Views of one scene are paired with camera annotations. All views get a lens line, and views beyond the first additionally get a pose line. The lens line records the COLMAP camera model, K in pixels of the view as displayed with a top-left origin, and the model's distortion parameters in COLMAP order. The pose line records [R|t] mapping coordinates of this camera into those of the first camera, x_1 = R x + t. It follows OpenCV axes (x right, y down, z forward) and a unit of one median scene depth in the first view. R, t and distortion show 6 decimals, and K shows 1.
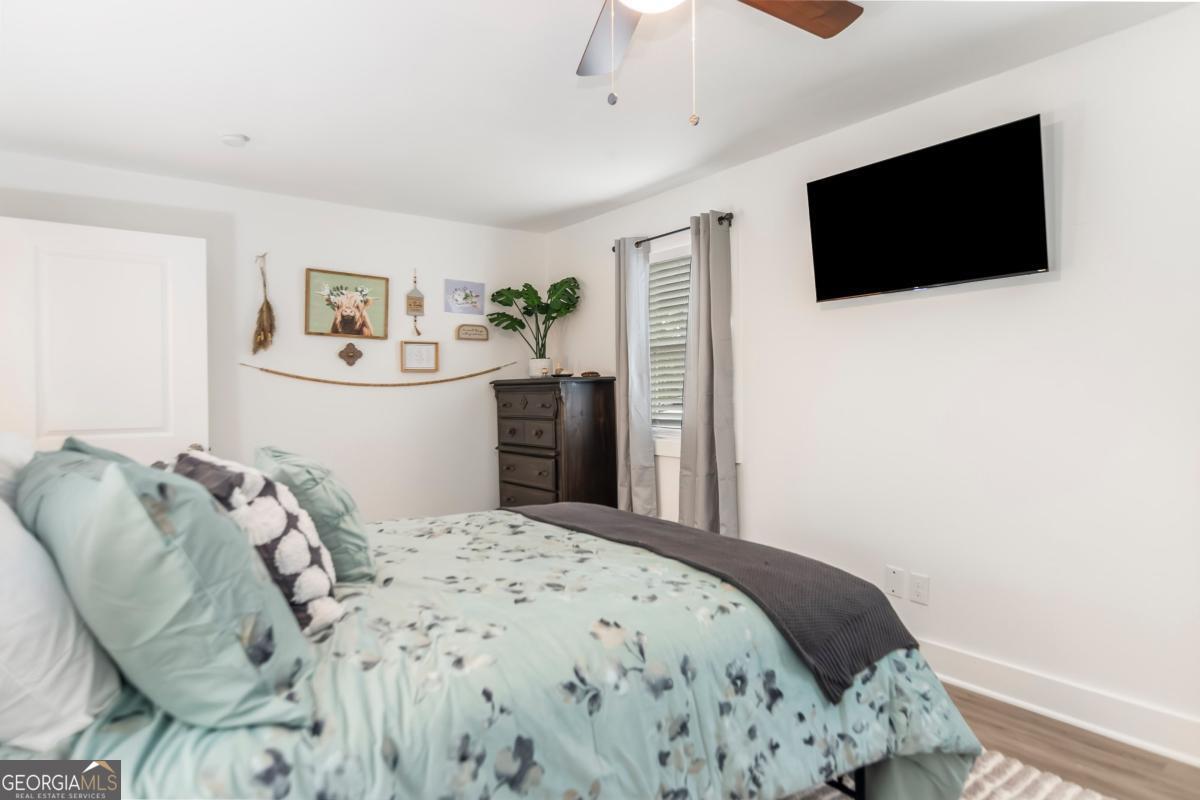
lens RADIAL K [[674.7, 0, 579.2], [0, 674.7, 398.0], [0, 0, 1]] dist [0.002556, 0.000256]
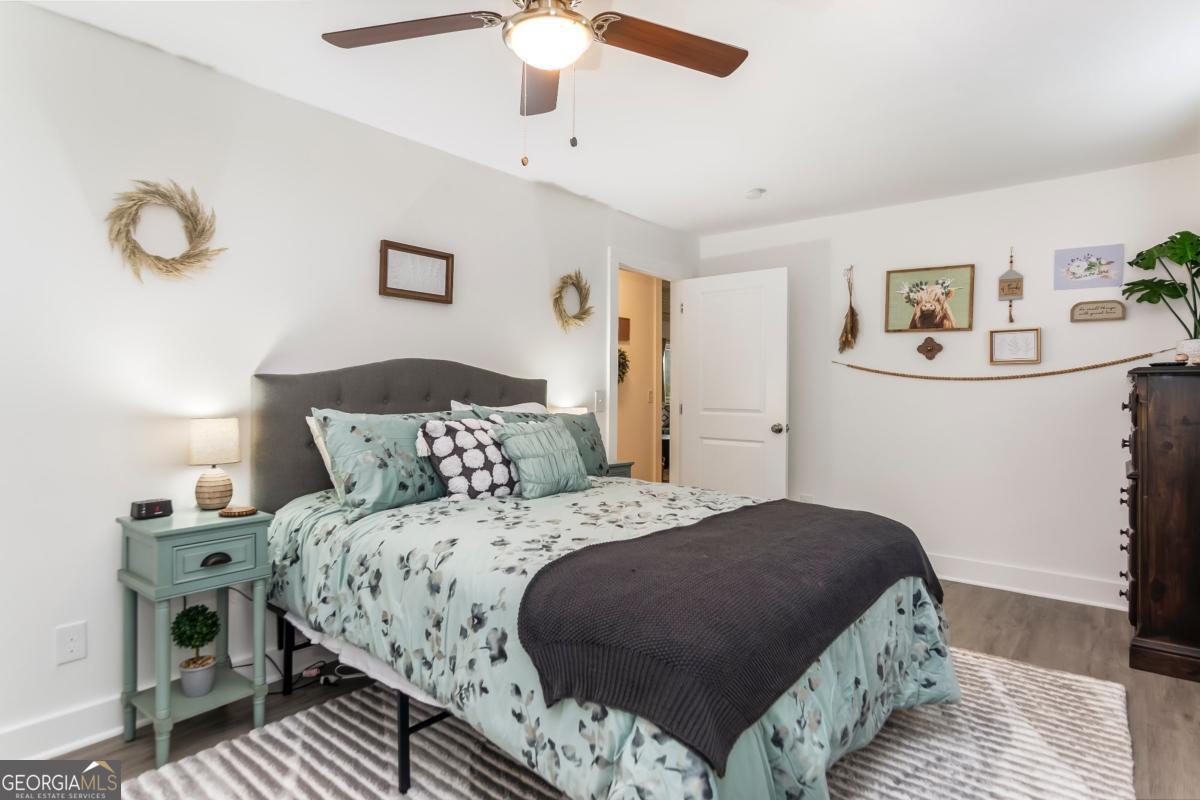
lens RADIAL K [[619.6, 0, 585.4], [0, 619.6, 383.0], [0, 0, 1]] dist [0.000986, -0.000001]
pose [[0.248254, 0.006465, -0.968673, 0.428597], [-0.014453, 0.999891, 0.002969, -0.008462], [0.968587, 0.013263, 0.248321, 0.277216]]
